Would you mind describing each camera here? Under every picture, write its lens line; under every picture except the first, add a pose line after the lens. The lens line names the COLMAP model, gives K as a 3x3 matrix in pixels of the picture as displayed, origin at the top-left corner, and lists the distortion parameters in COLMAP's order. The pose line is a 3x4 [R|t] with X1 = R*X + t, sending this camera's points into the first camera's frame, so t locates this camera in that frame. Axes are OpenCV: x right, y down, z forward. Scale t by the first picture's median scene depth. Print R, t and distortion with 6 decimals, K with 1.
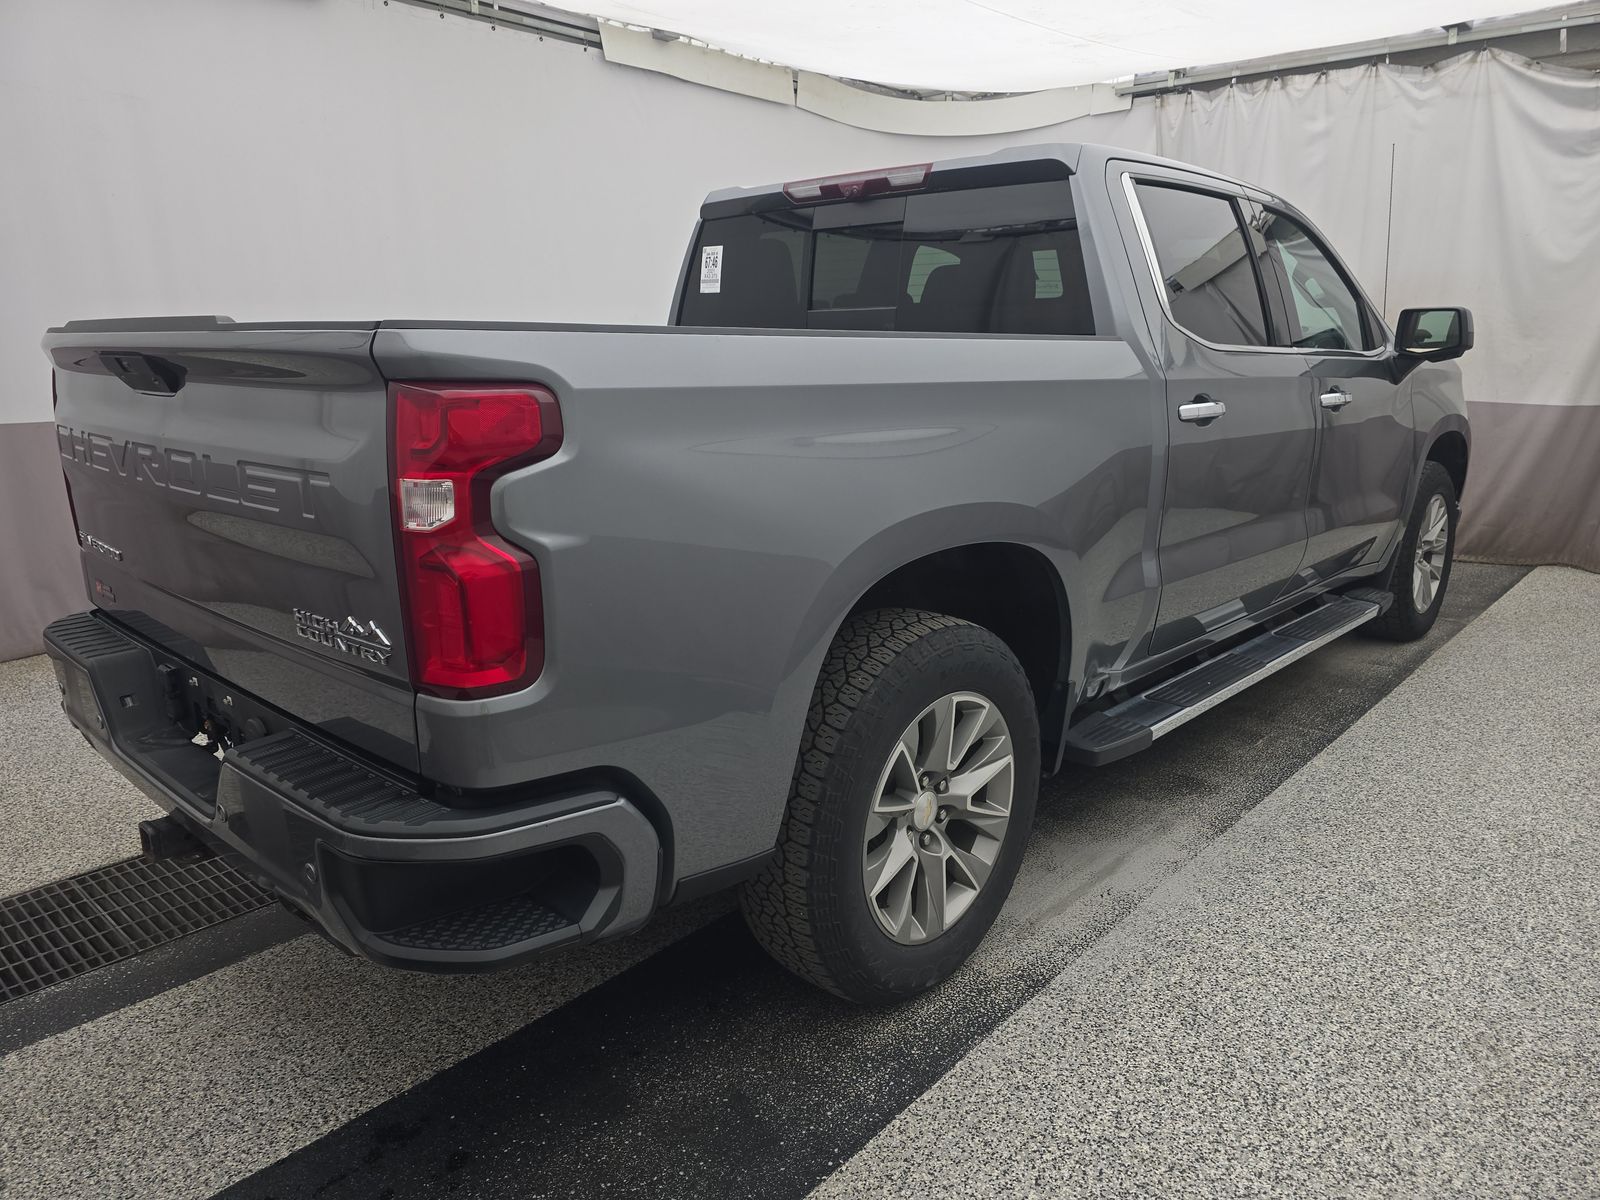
lens RADIAL K [[1082.9, 0, 790.2], [0, 1082.9, 600.9], [0, 0, 1]] dist [0.046464, -0.040989]
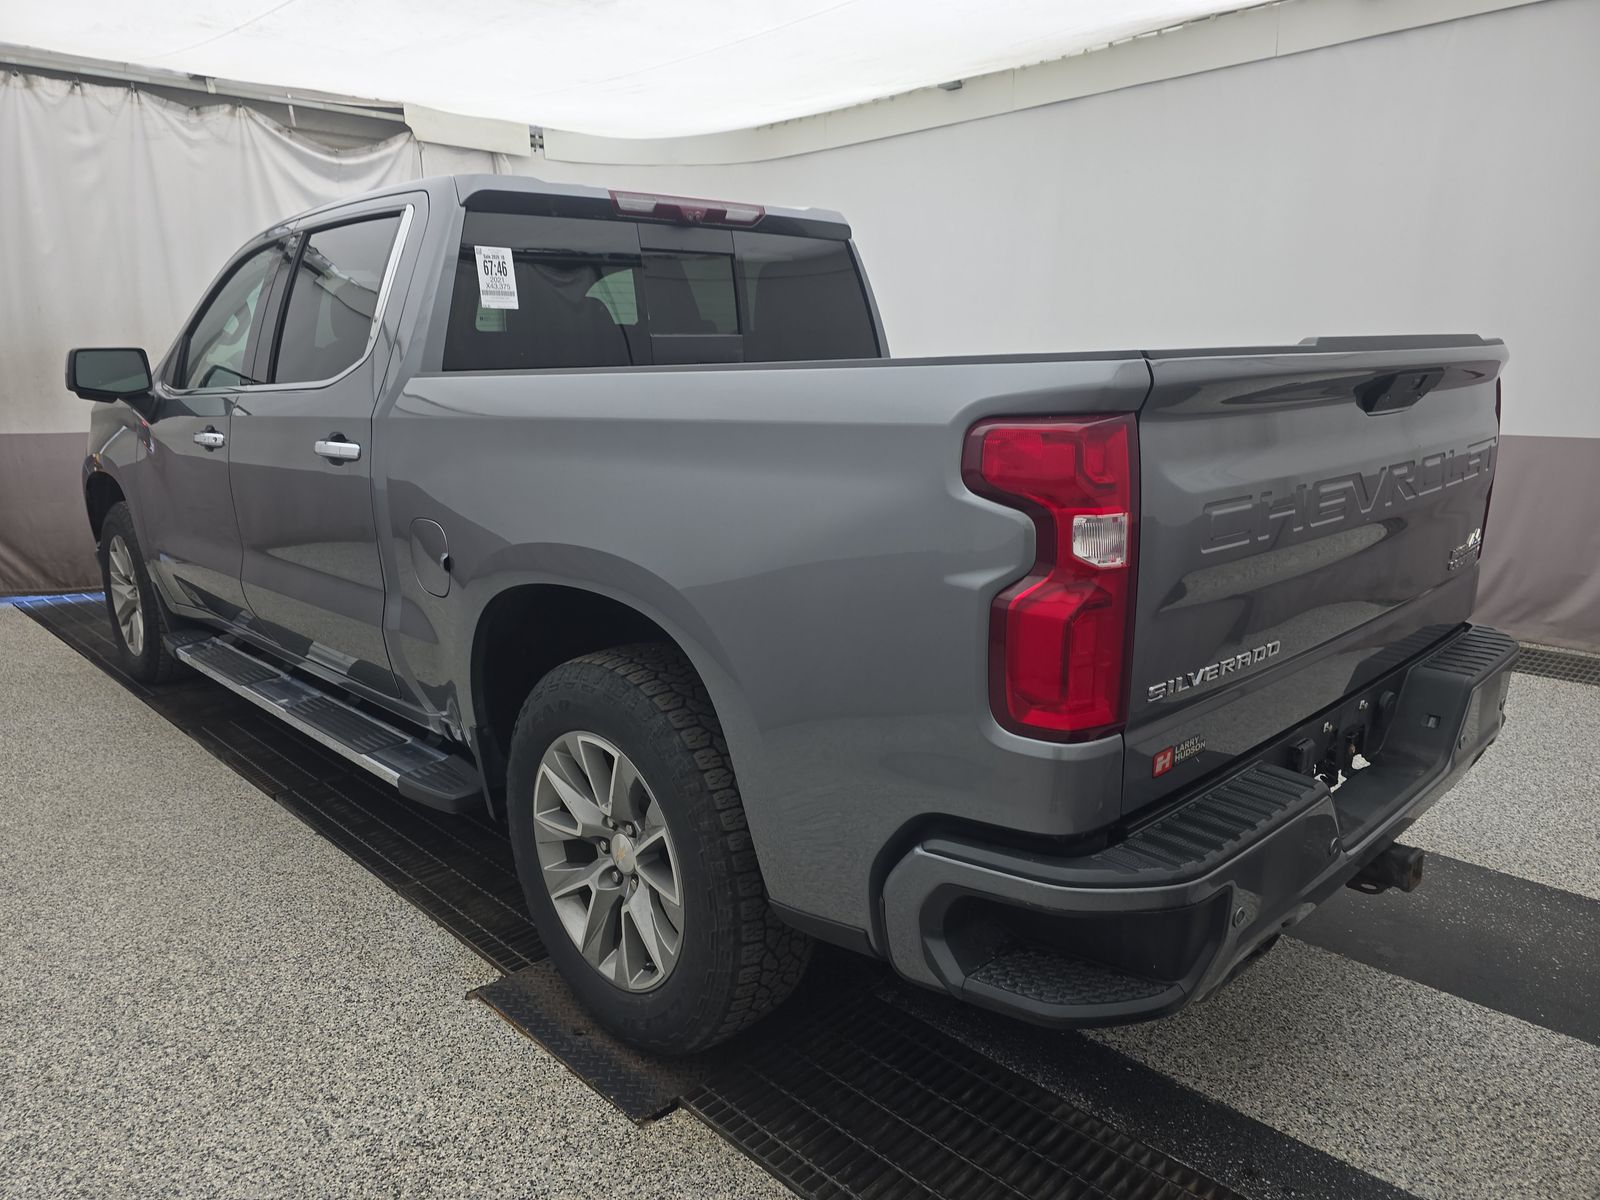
lens RADIAL K [[1082.9, 0, 790.2], [0, 1082.9, 600.9], [0, 0, 1]] dist [0.046464, -0.040989]
pose [[0.046430, -0.221091, 0.974147, -0.615992], [0.251808, 0.946297, 0.202768, -0.141068], [-0.966663, 0.235884, 0.099609, 0.565958]]
